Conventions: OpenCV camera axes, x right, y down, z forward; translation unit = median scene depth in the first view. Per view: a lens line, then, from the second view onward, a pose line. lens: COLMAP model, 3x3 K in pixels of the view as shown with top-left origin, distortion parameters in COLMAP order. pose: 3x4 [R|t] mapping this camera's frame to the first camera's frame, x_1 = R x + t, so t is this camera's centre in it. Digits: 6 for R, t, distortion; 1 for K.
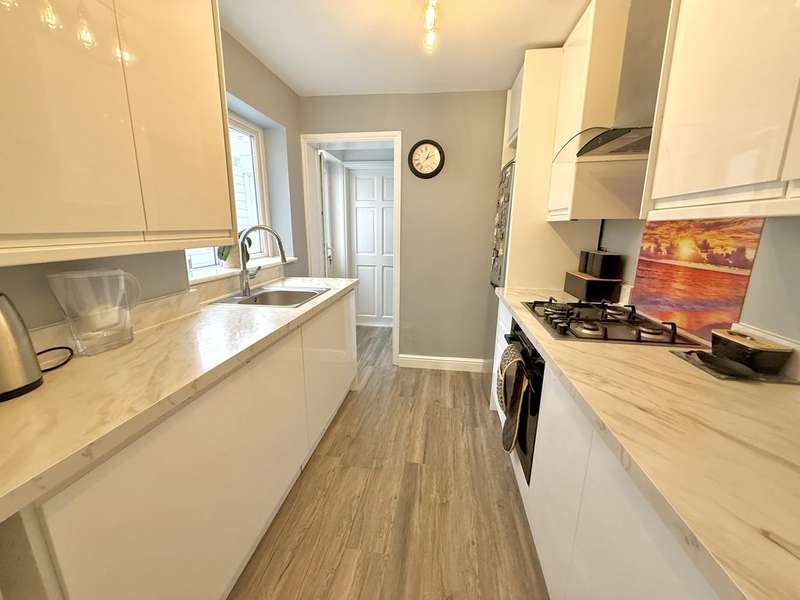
lens RADIAL K [[317.8, 0, 399.0], [0, 317.8, 298.3], [0, 0, 1]] dist [0.000558, -0.000188]
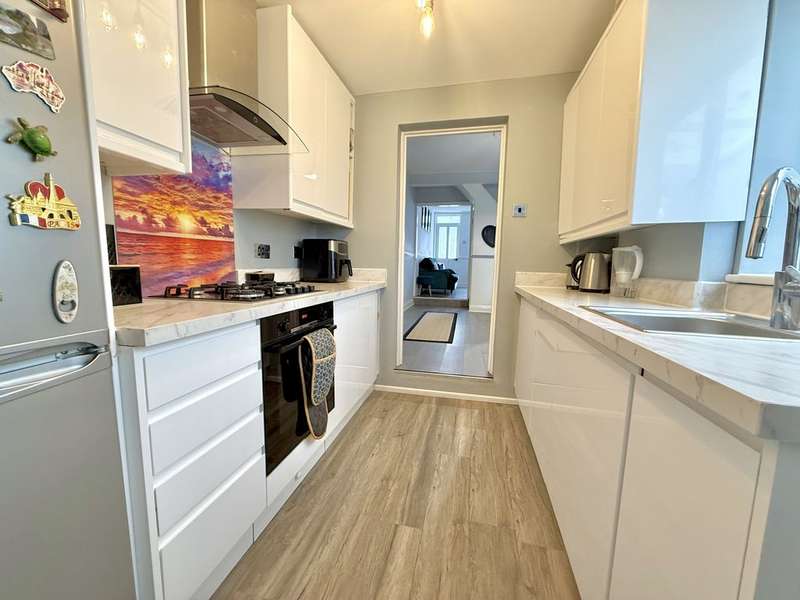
lens RADIAL K [[317.8, 0, 401.5], [0, 317.8, 300.3], [0, 0, 1]] dist [0.000558, -0.000188]
pose [[-0.996991, -0.033736, 0.069797, 0.046074], [-0.008730, 0.943476, 0.331327, -0.261094], [-0.077030, 0.329721, -0.940931, 1.979119]]
